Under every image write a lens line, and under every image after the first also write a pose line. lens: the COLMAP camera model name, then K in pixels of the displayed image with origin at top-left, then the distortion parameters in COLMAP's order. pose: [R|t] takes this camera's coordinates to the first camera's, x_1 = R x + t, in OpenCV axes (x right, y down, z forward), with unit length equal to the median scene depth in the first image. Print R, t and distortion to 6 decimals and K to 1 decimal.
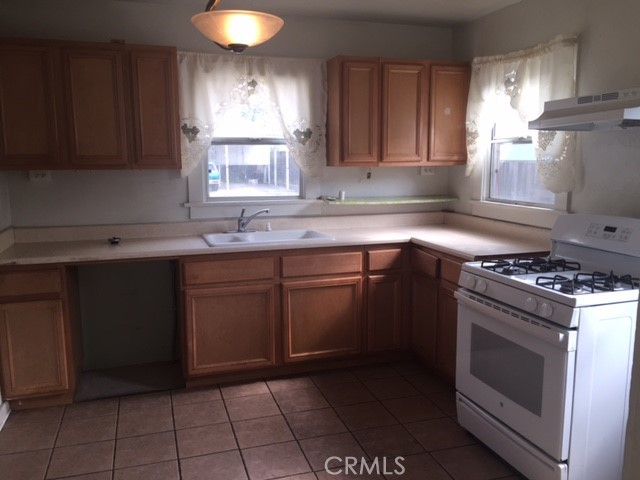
lens RADIAL K [[559.3, 0, 317.8], [0, 559.3, 239.7], [0, 0, 1]] dist [0.070162, -0.068699]
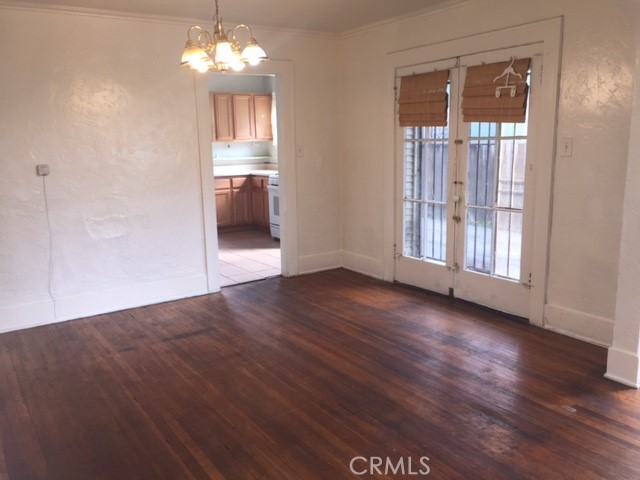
lens RADIAL K [[559.3, 0, 321.2], [0, 559.3, 242.9], [0, 0, 1]] dist [0.070162, -0.068699]
pose [[0.958848, -0.066916, 0.275923, -0.203126], [0.057805, 0.997484, 0.041030, 0.202619], [-0.277974, -0.023391, 0.960304, -1.262646]]
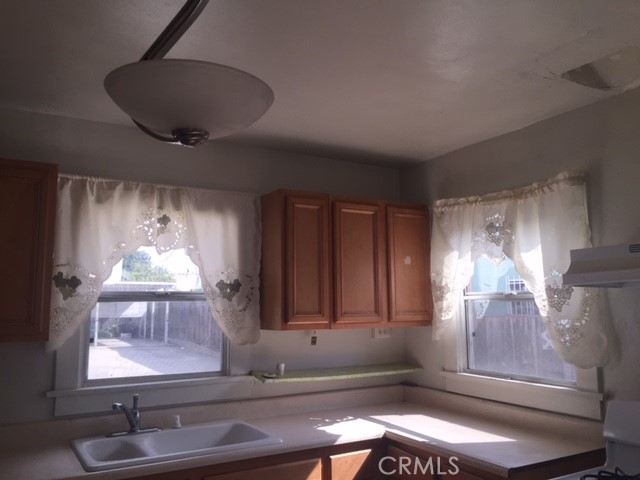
lens RADIAL K [[559.3, 0, 318.3], [0, 559.3, 237.6], [0, 0, 1]] dist [0.070162, -0.068699]
pose [[0.977058, 0.023537, 0.211670, -0.072979], [0.033754, 0.964200, -0.263018, -0.053397], [-0.210283, 0.264128, 0.941285, 0.266194]]
